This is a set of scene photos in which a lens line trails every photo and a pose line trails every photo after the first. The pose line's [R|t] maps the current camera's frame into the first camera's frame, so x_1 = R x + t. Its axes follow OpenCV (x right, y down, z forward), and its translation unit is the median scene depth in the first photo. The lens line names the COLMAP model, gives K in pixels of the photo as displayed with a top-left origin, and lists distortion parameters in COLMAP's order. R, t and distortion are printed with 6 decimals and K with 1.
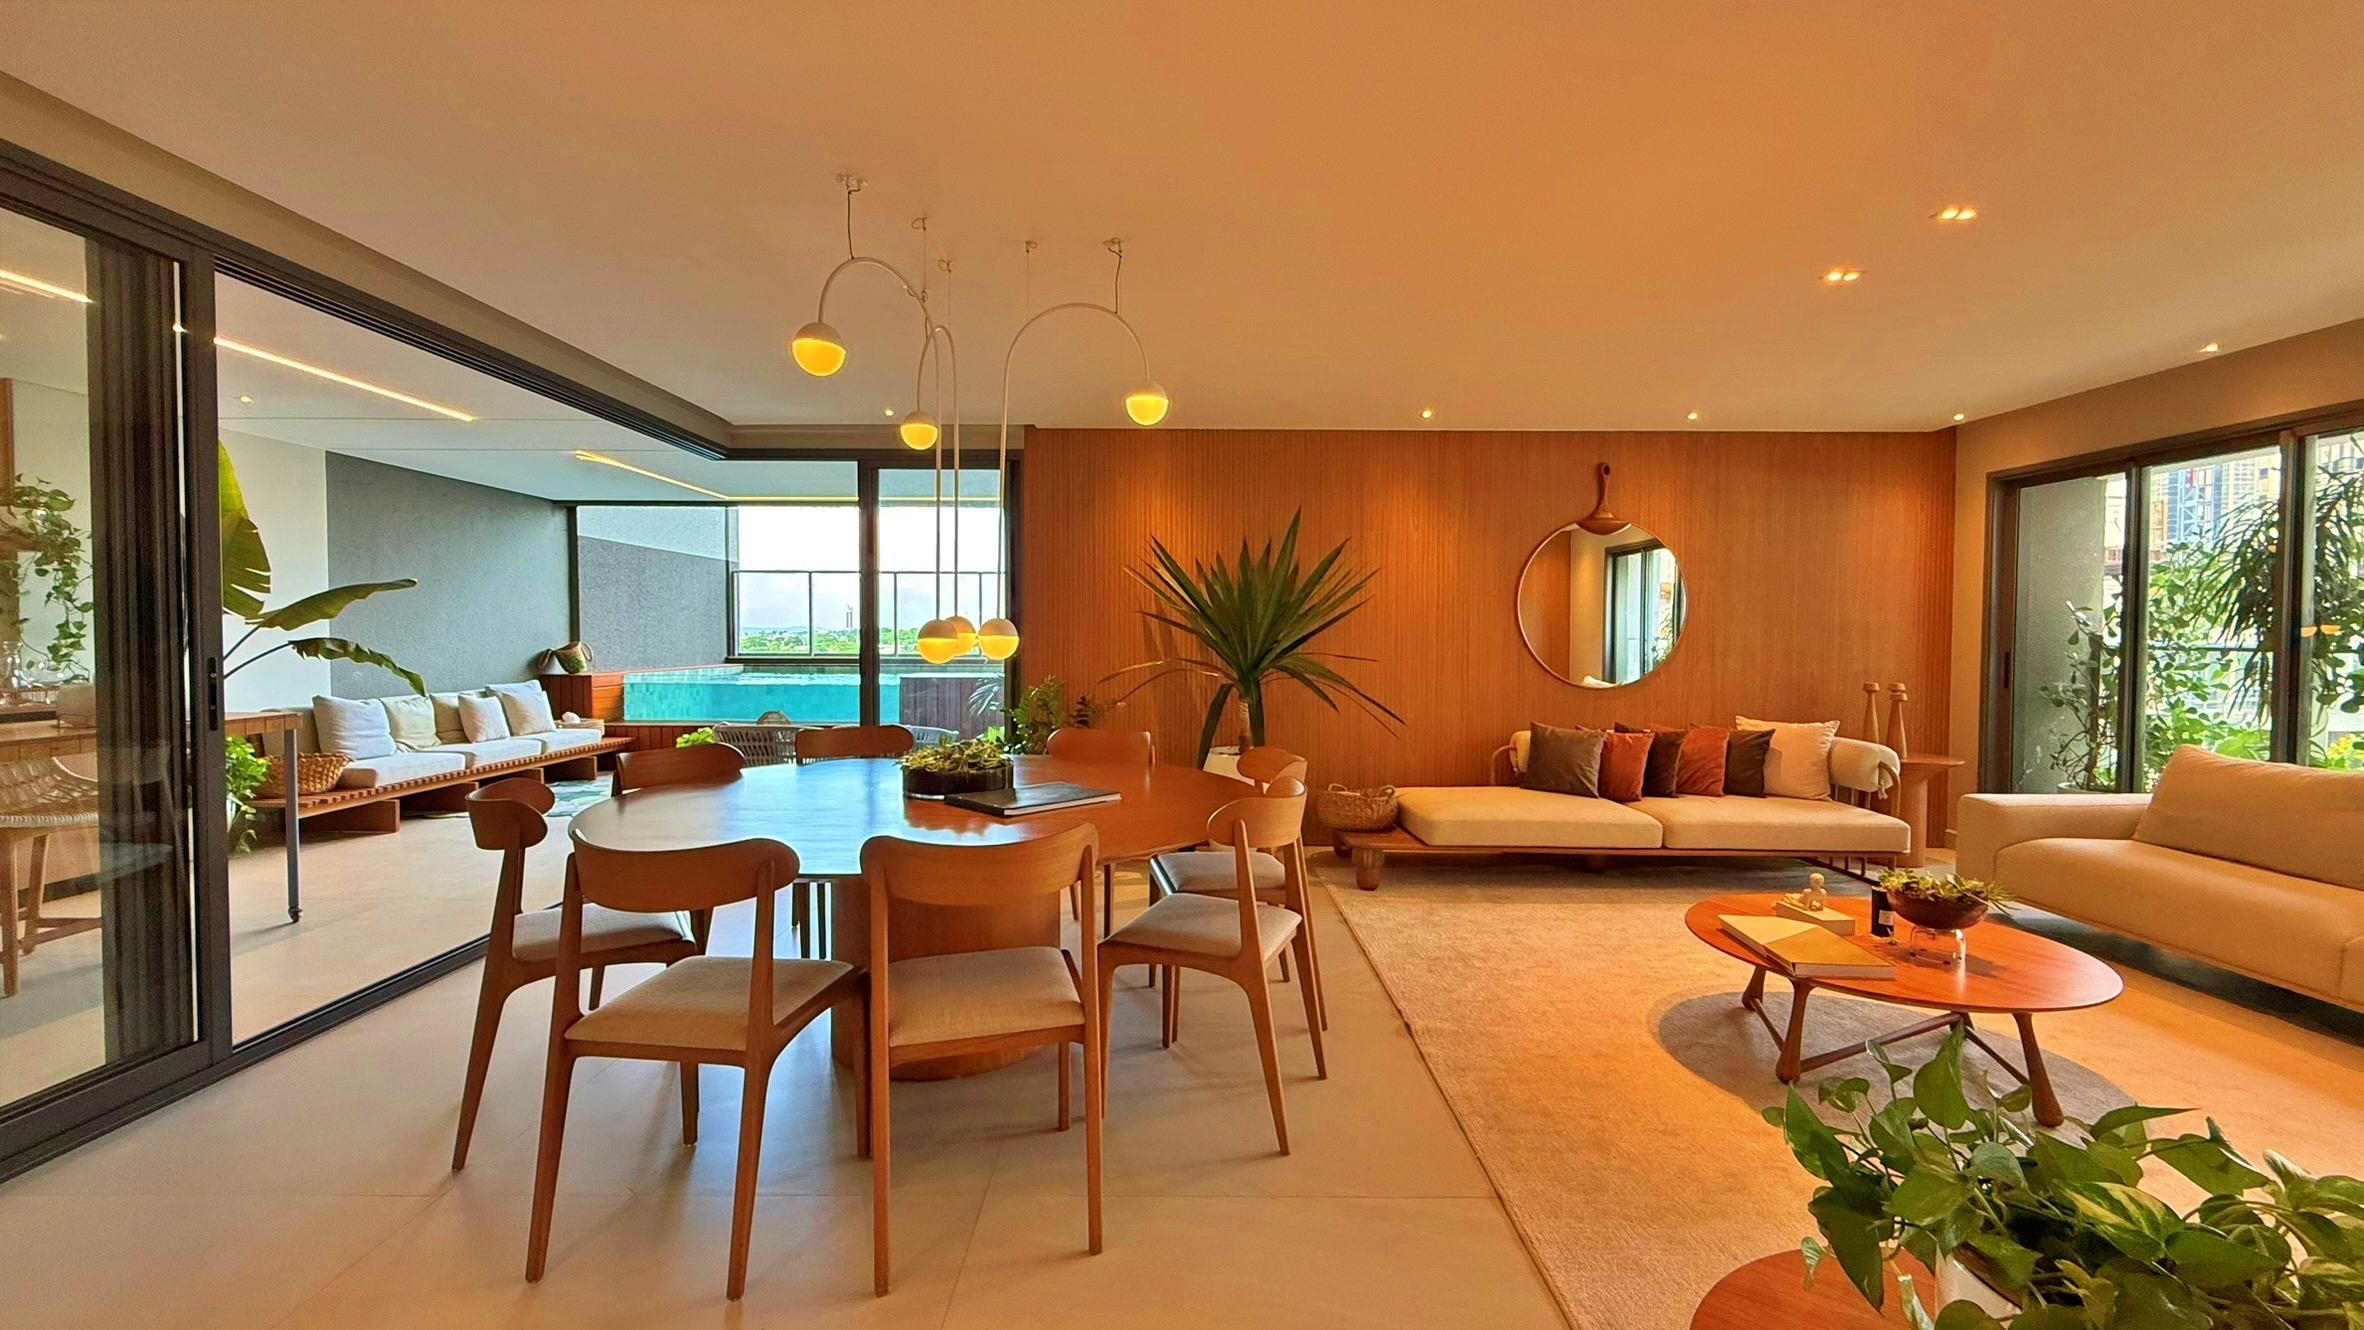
lens RADIAL K [[940.8, 0, 1171.6], [0, 940.8, 662.2], [0, 0, 1]] dist [0.000813, -0.000625]
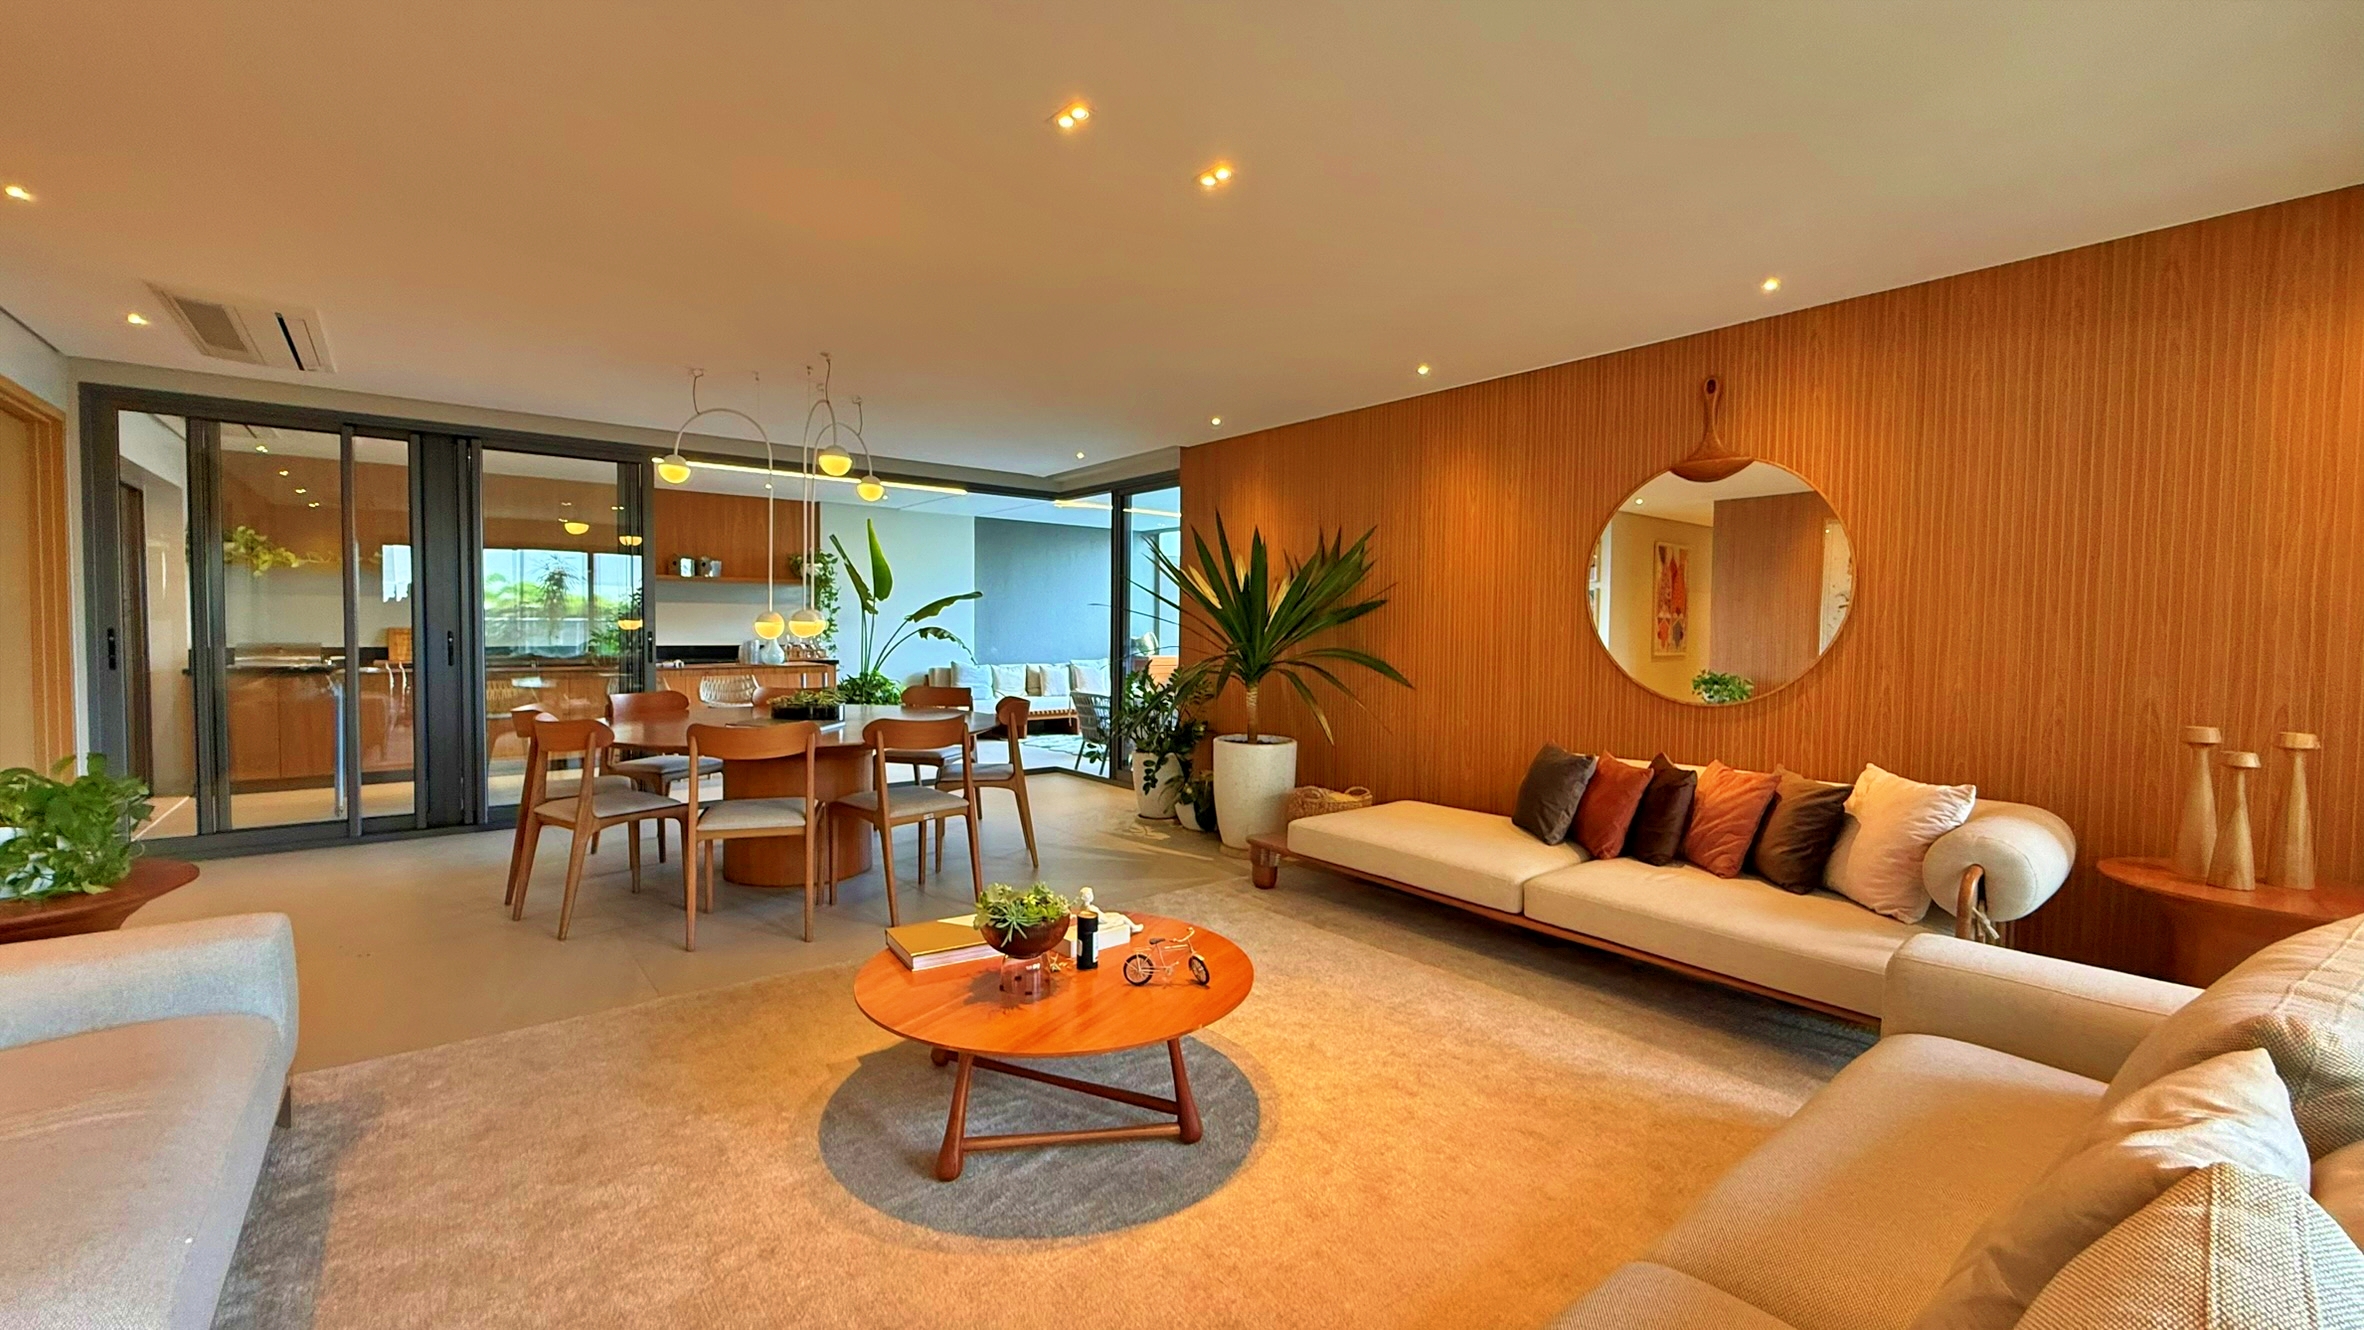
lens RADIAL K [[940.8, 0, 1174.2], [0, 940.8, 665.0], [0, 0, 1]] dist [0.000813, -0.000625]
pose [[0.624251, 0.033455, -0.780507, 0.800680], [-0.029745, 0.999376, 0.019046, -0.003226], [0.780657, 0.011327, 0.624857, 0.282148]]
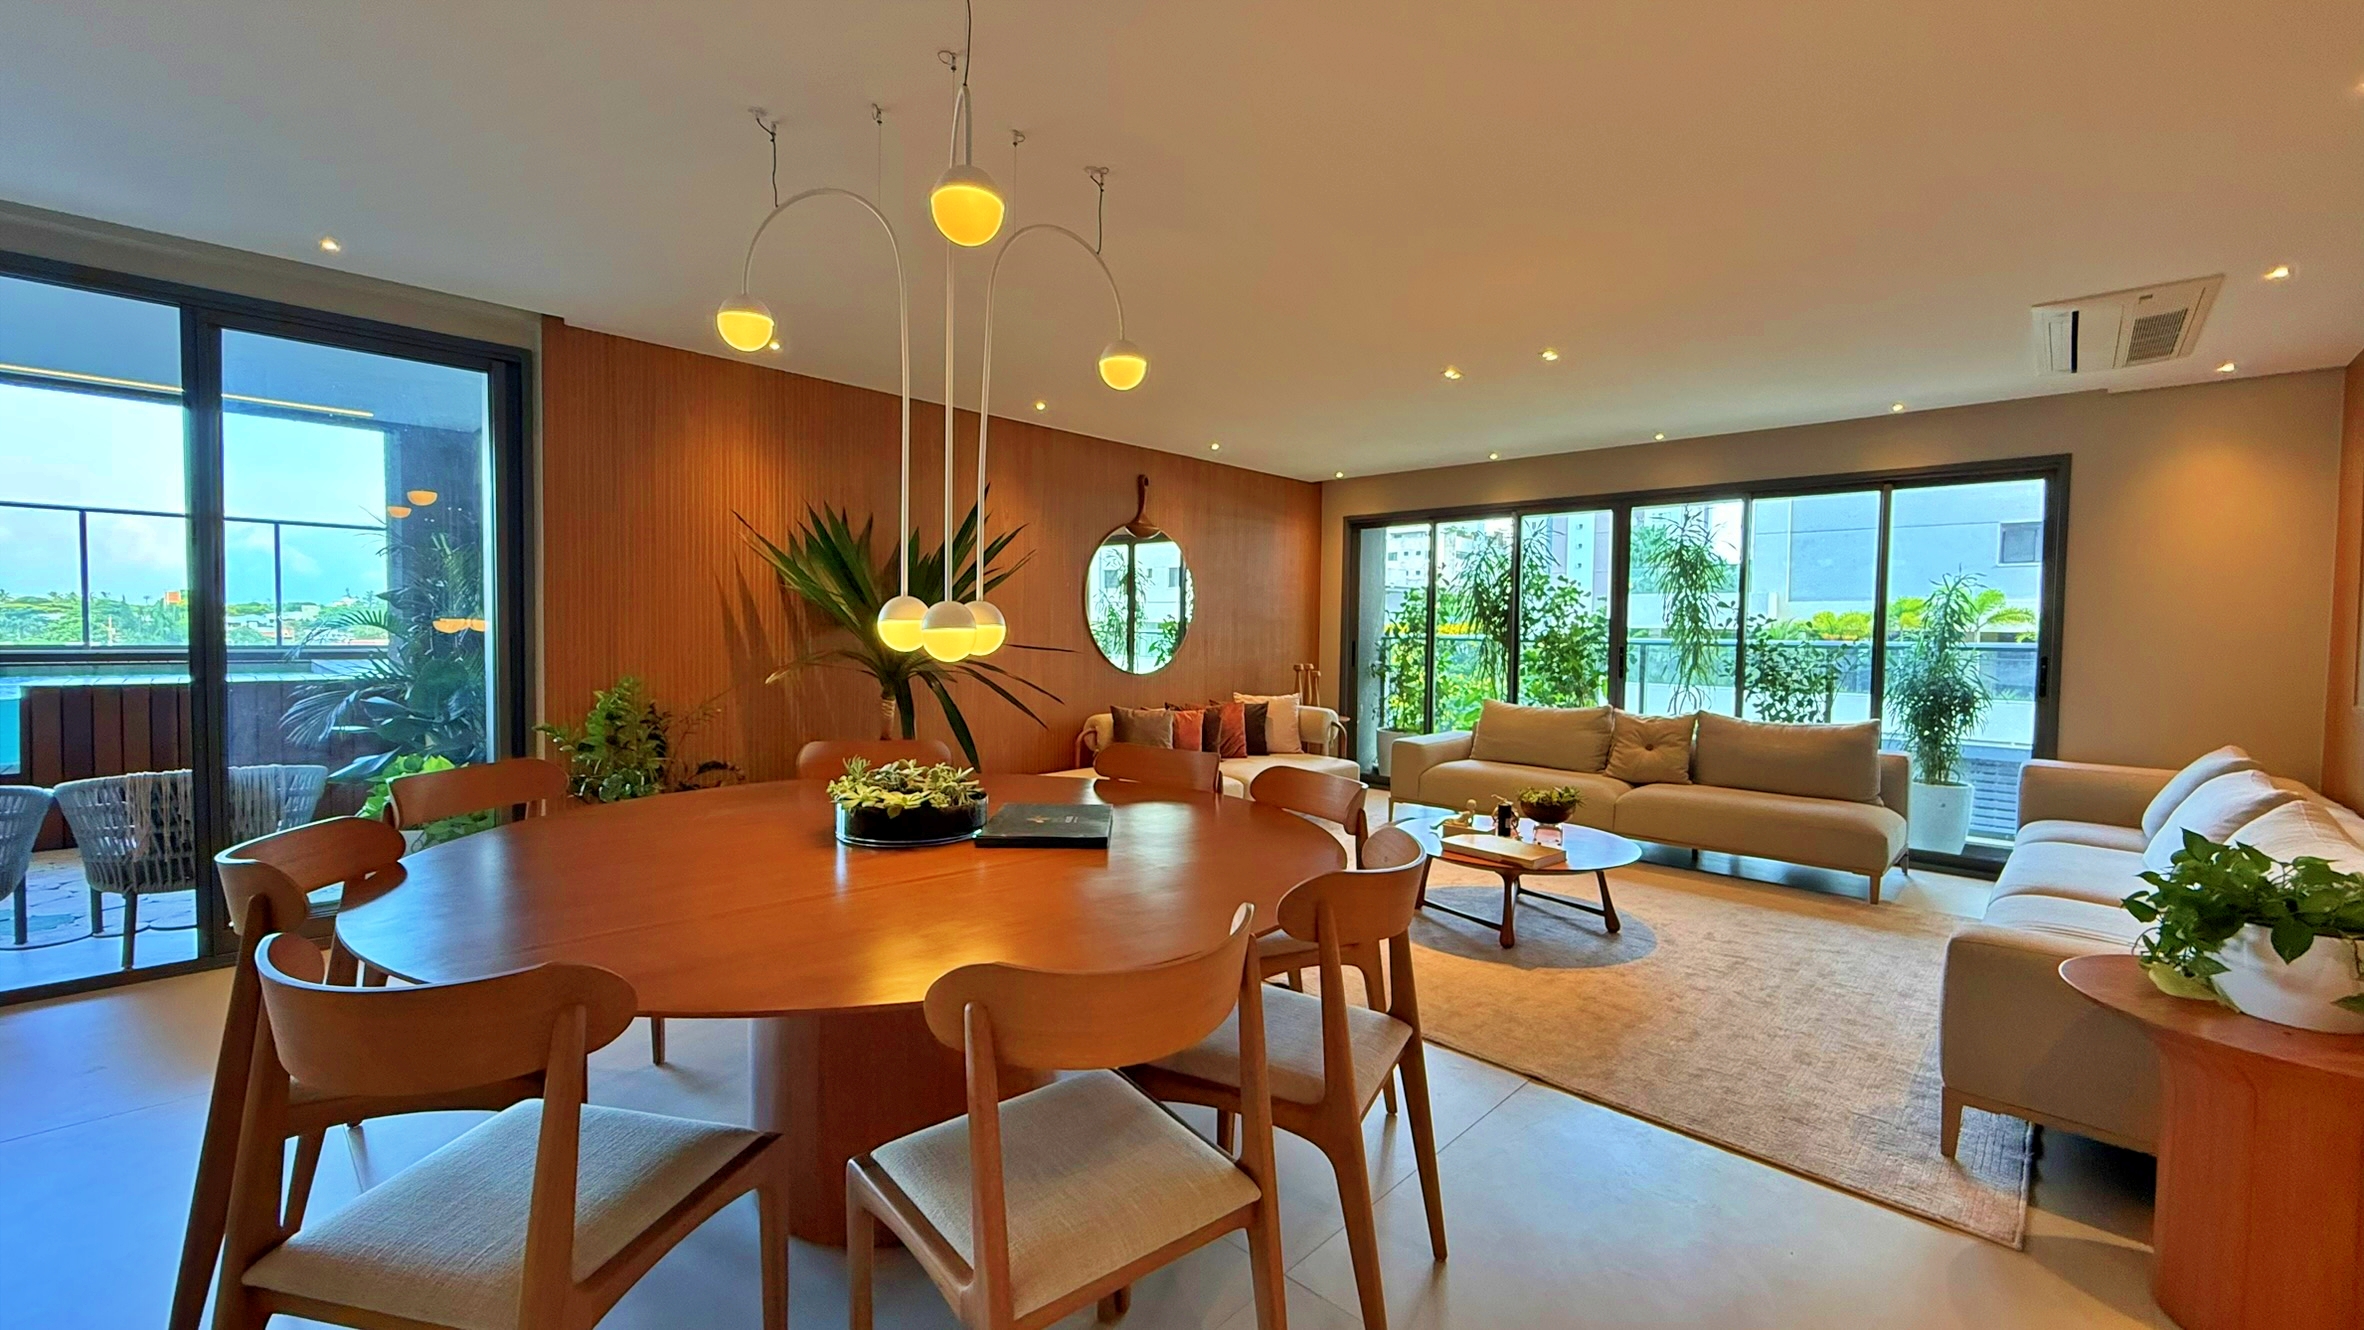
lens RADIAL K [[940.8, 0, 1194.2], [0, 940.8, 658.1], [0, 0, 1]] dist [0.000813, -0.000625]
pose [[0.699795, -0.014352, 0.714199, -0.328165], [0.009479, 0.999897, 0.010805, -0.002598], [-0.714281, -0.000792, 0.699859, 0.171838]]
